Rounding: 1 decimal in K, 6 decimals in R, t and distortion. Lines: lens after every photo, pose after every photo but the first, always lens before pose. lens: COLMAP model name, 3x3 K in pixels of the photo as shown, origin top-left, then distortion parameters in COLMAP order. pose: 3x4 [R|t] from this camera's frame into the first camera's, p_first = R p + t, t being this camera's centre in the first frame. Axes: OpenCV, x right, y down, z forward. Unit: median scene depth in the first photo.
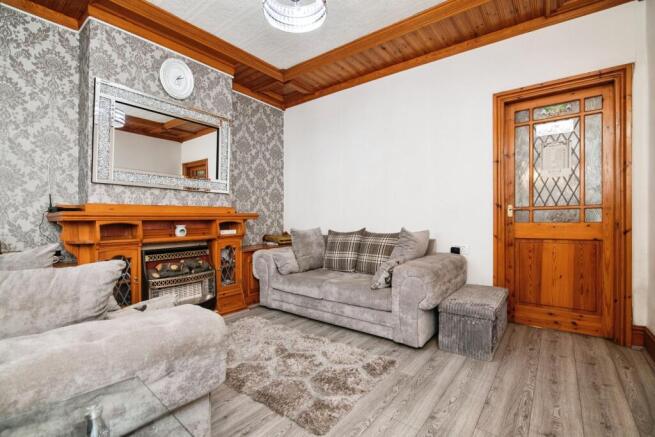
lens RADIAL K [[304.0, 0, 326.2], [0, 304.0, 218.9], [0, 0, 1]] dist [-0.018984, 0.000880]
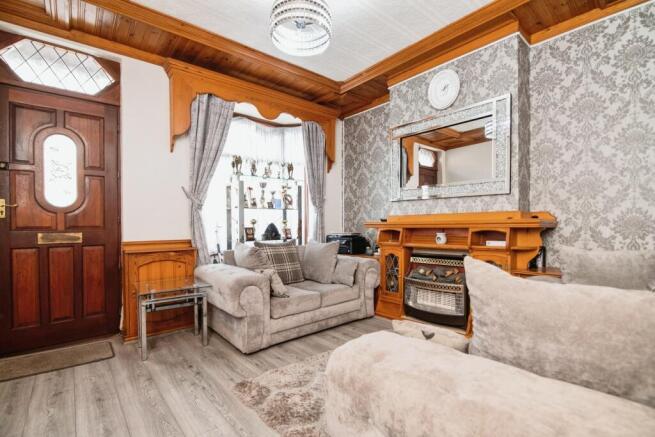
lens RADIAL K [[304.0, 0, 307.5], [0, 304.0, 227.1], [0, 0, 1]] dist [-0.018984, 0.000880]
pose [[-0.239260, 0.005771, -0.970938, 0.515779], [0.003183, 0.999982, 0.005160, -0.004516], [0.970950, -0.001856, -0.239274, 0.674091]]
